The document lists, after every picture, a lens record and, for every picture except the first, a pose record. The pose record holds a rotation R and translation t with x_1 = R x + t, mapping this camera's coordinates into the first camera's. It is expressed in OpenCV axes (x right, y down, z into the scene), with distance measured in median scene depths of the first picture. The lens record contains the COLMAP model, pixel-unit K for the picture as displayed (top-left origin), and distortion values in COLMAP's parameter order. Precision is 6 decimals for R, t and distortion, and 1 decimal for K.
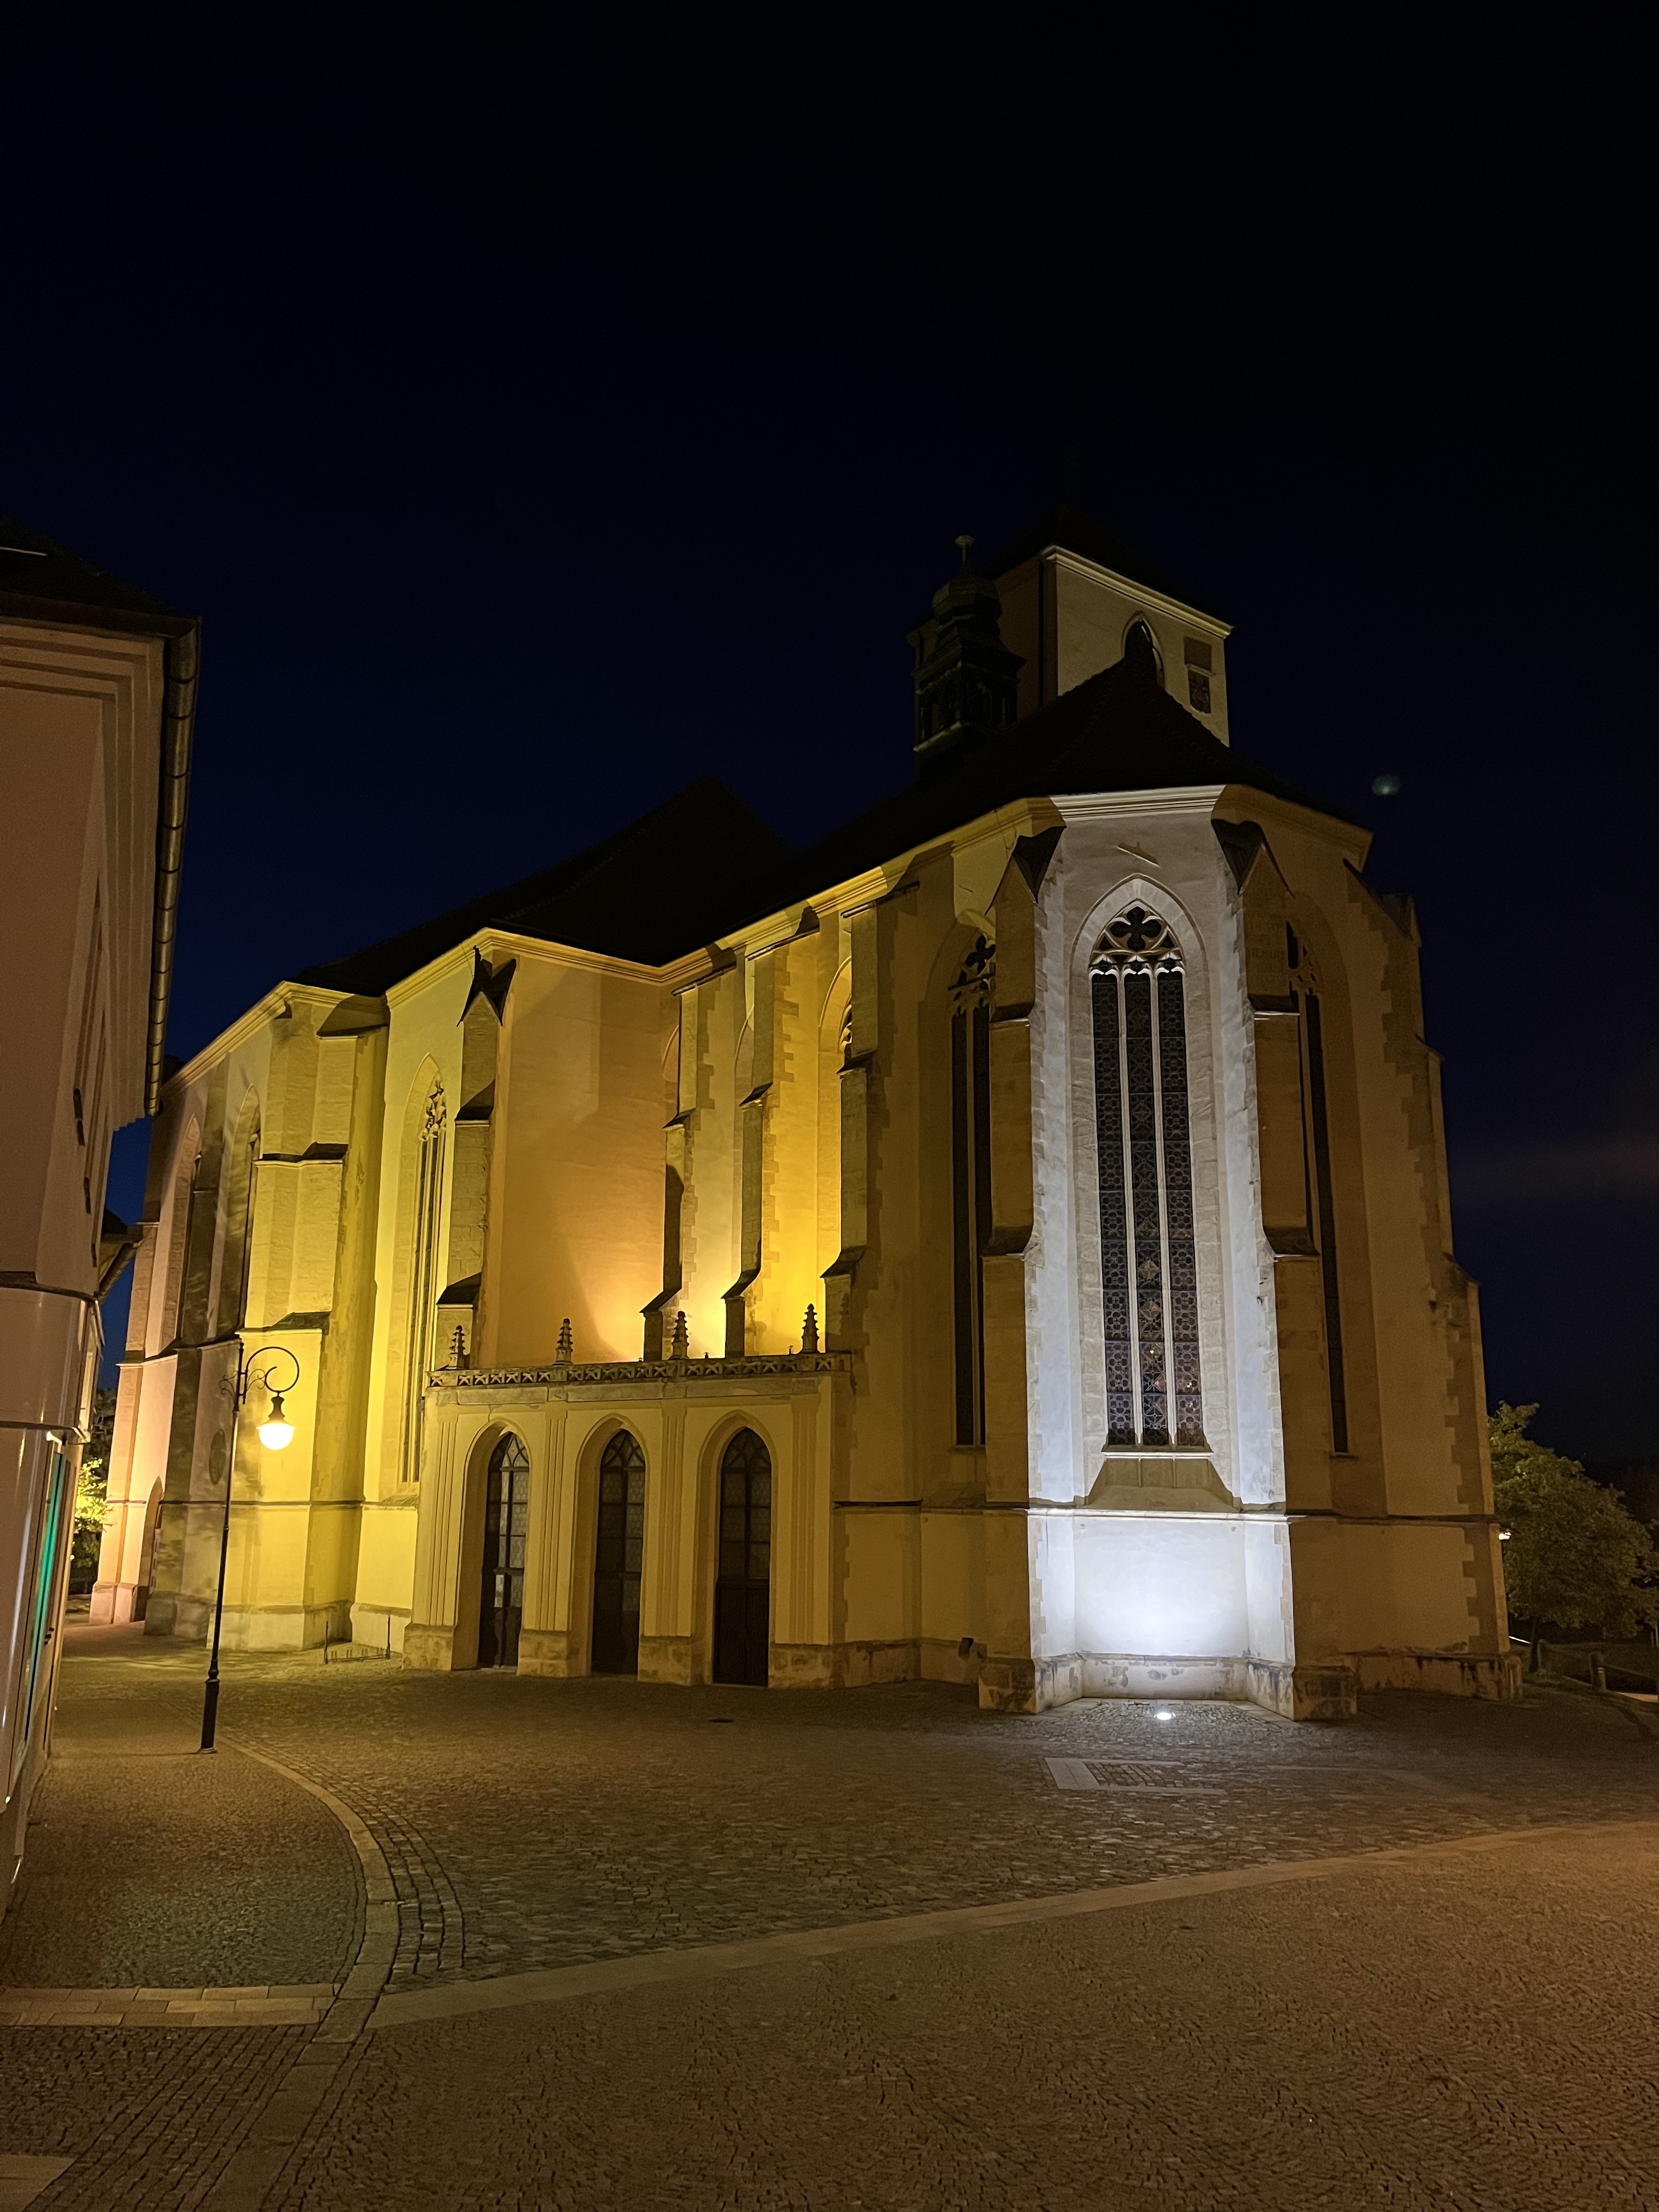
lens RADIAL K [[1699.4, 0, 839.5], [0, 1699.4, 1090.4], [0, 0, 1]] dist [0.066673, -0.088166]
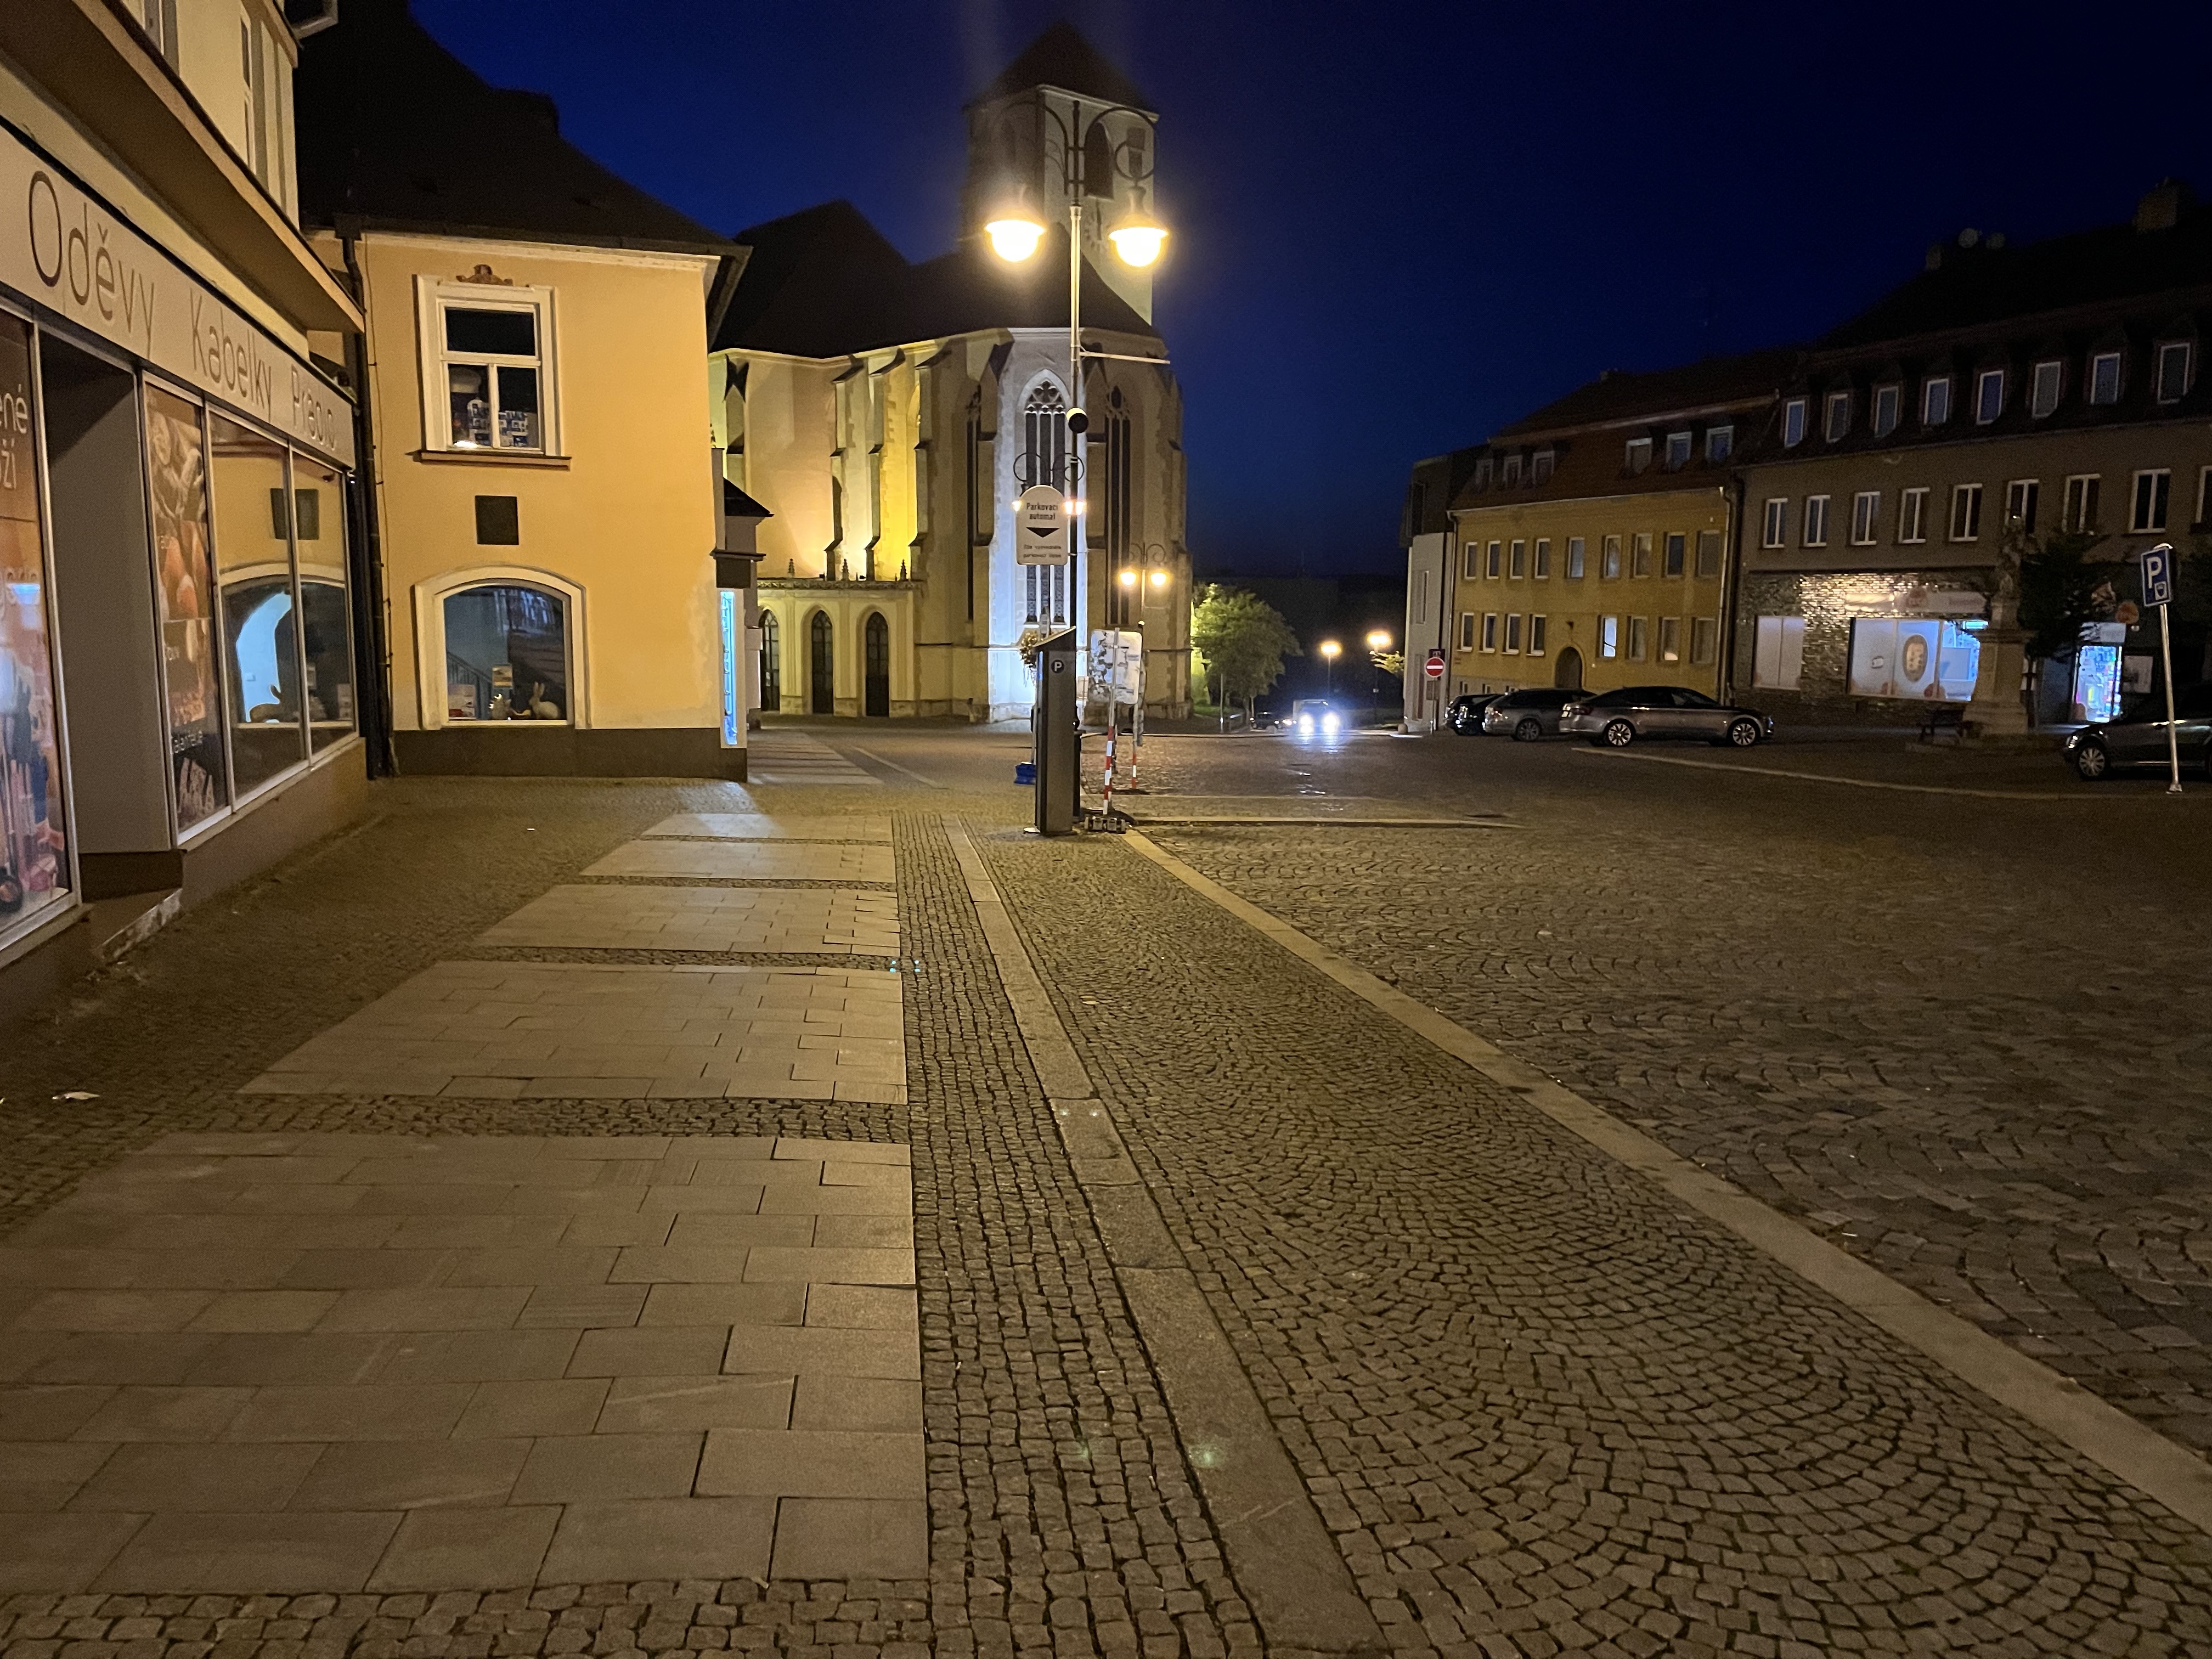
lens RADIAL K [[1658.0, 0, 1103.5], [0, 1658.0, 880.6], [0, 0, 1]] dist [0.066932, -0.079397]
pose [[0.996895, -0.006599, 0.078461, 0.072472], [-0.023874, 0.924234, 0.381080, -0.329936], [-0.075031, -0.381770, 0.921207, -1.234290]]
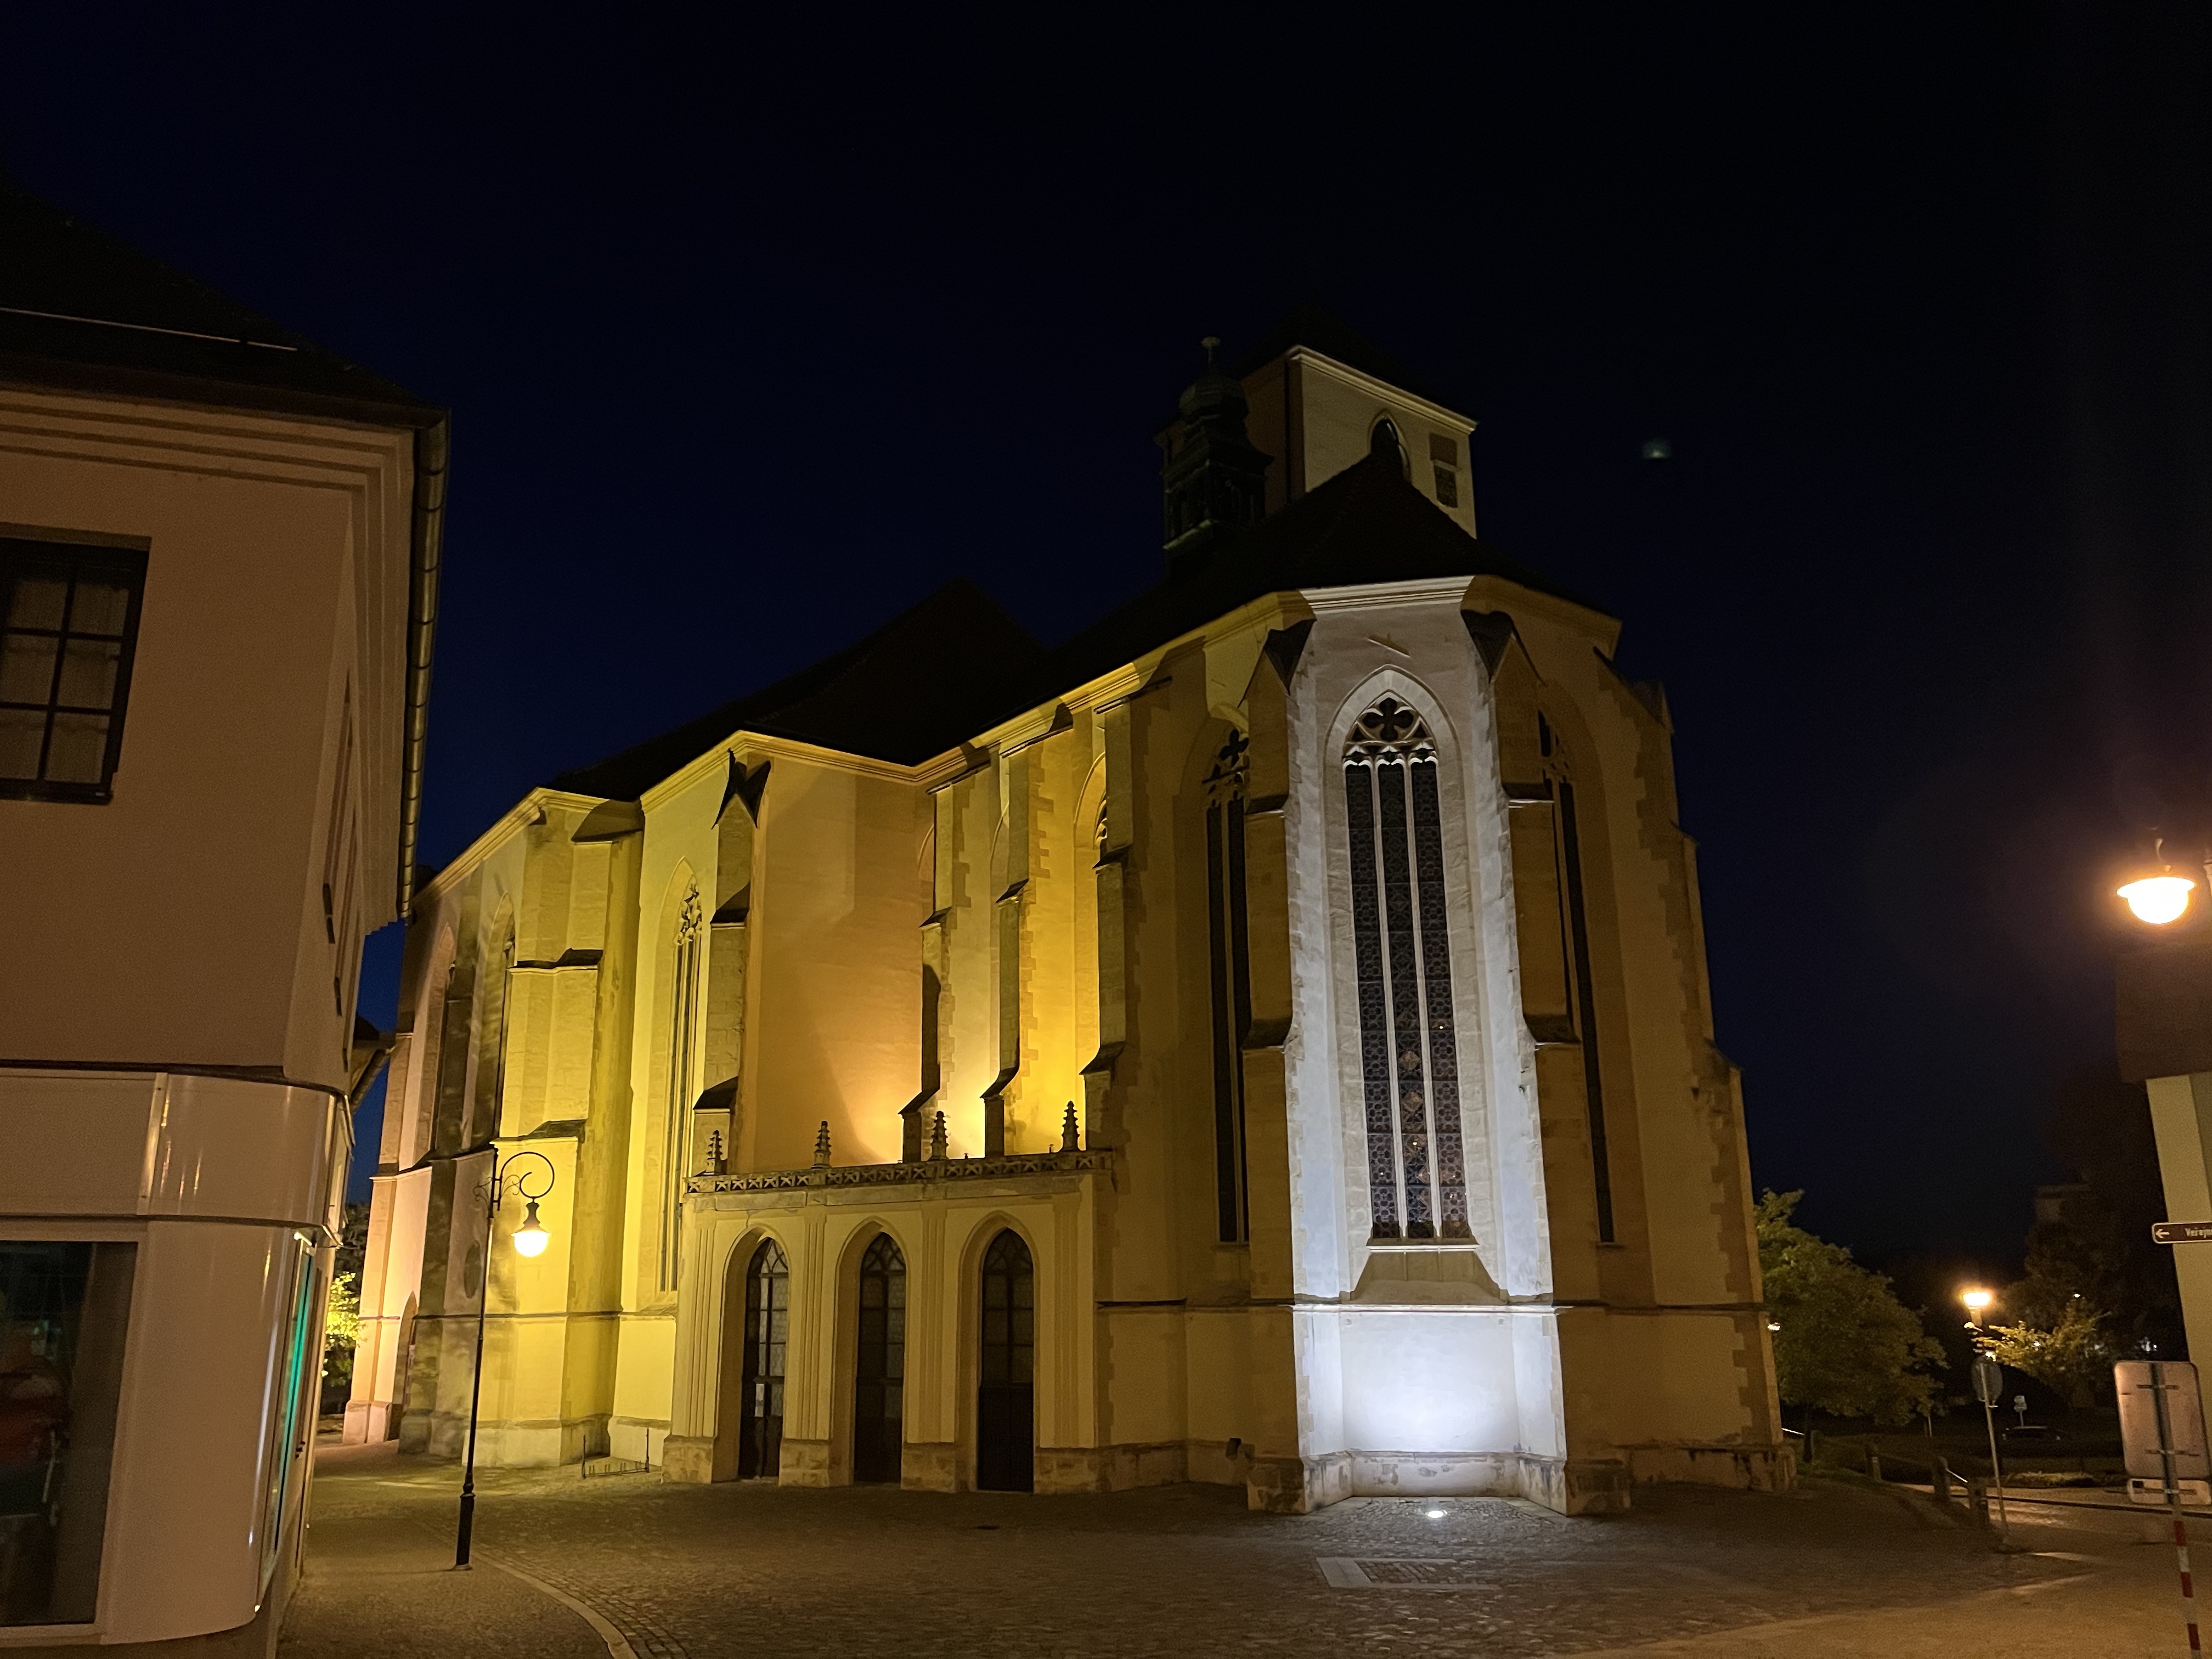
lens RADIAL K [[1699.4, 0, 1106.0], [0, 1699.4, 829.5], [0, 0, 1]] dist [0.066673, -0.088166]
pose [[0.999838, -0.016817, 0.006458, 0.000087], [0.017038, 0.999214, -0.035801, 0.002941], [-0.005851, 0.035906, 0.999338, 0.000940]]
